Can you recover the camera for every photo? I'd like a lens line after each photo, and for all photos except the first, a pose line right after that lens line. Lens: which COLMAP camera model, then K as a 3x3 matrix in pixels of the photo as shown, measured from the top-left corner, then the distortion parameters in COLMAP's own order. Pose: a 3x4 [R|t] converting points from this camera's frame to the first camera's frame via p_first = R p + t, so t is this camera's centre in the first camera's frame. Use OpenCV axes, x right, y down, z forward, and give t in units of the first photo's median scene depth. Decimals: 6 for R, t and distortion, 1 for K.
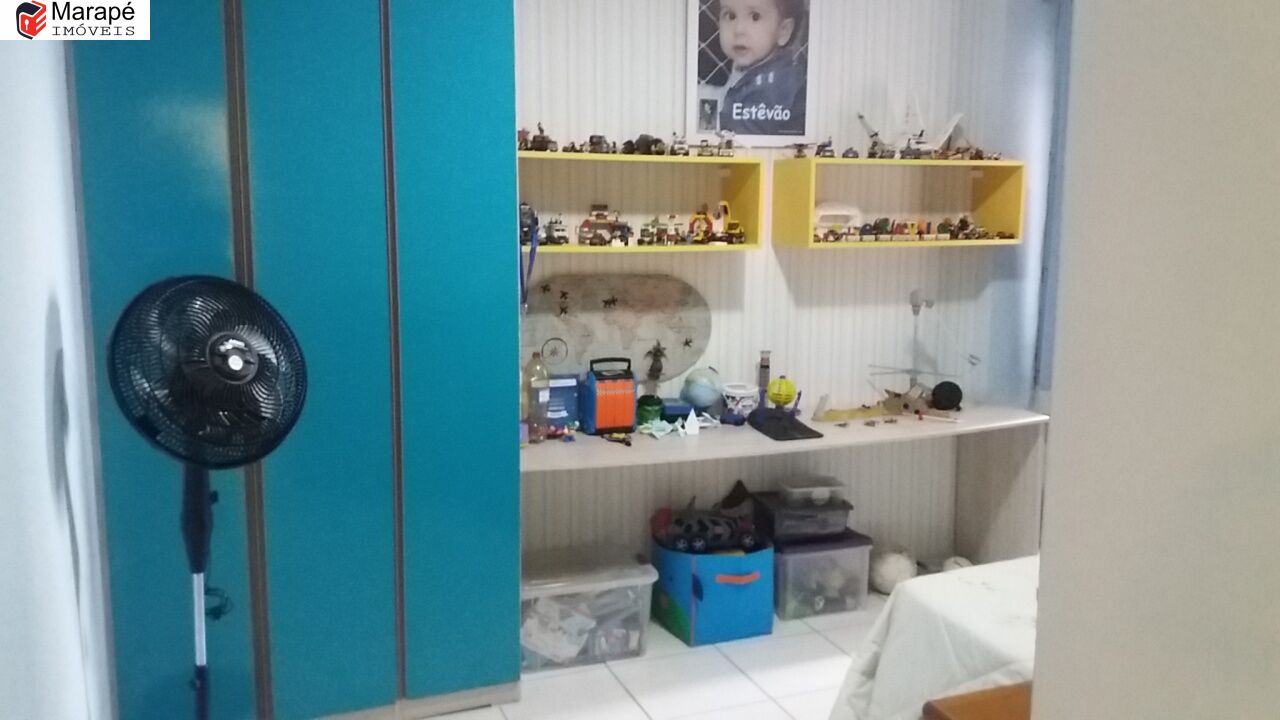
lens RADIAL K [[1055.1, 0, 641.6], [0, 1055.1, 349.4], [0, 0, 1]] dist [0.218671, -0.454084]
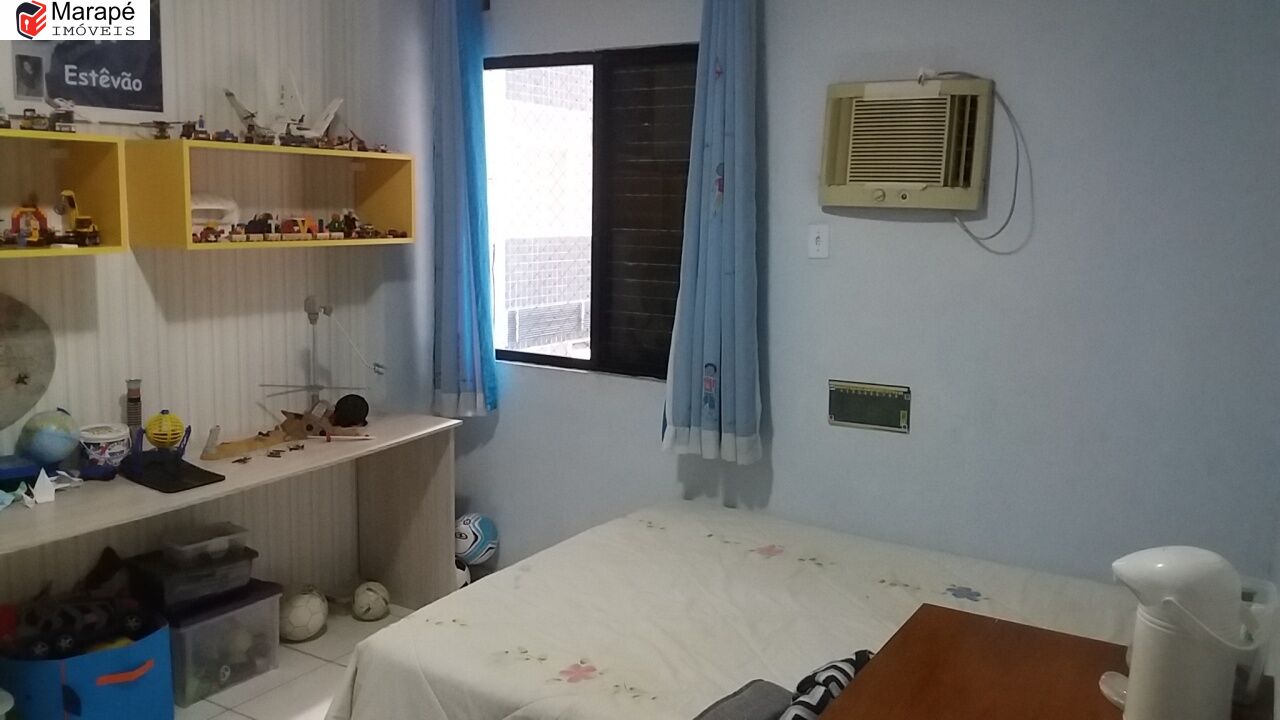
lens RADIAL K [[1059.3, 0, 645.6], [0, 1059.3, 346.3], [0, 0, 1]] dist [0.034861, -0.080067]
pose [[0.796165, -0.073916, 0.600548, -0.054598], [0.070445, 0.997084, 0.029330, -0.020530], [-0.600965, 0.018954, 0.799051, 0.138755]]
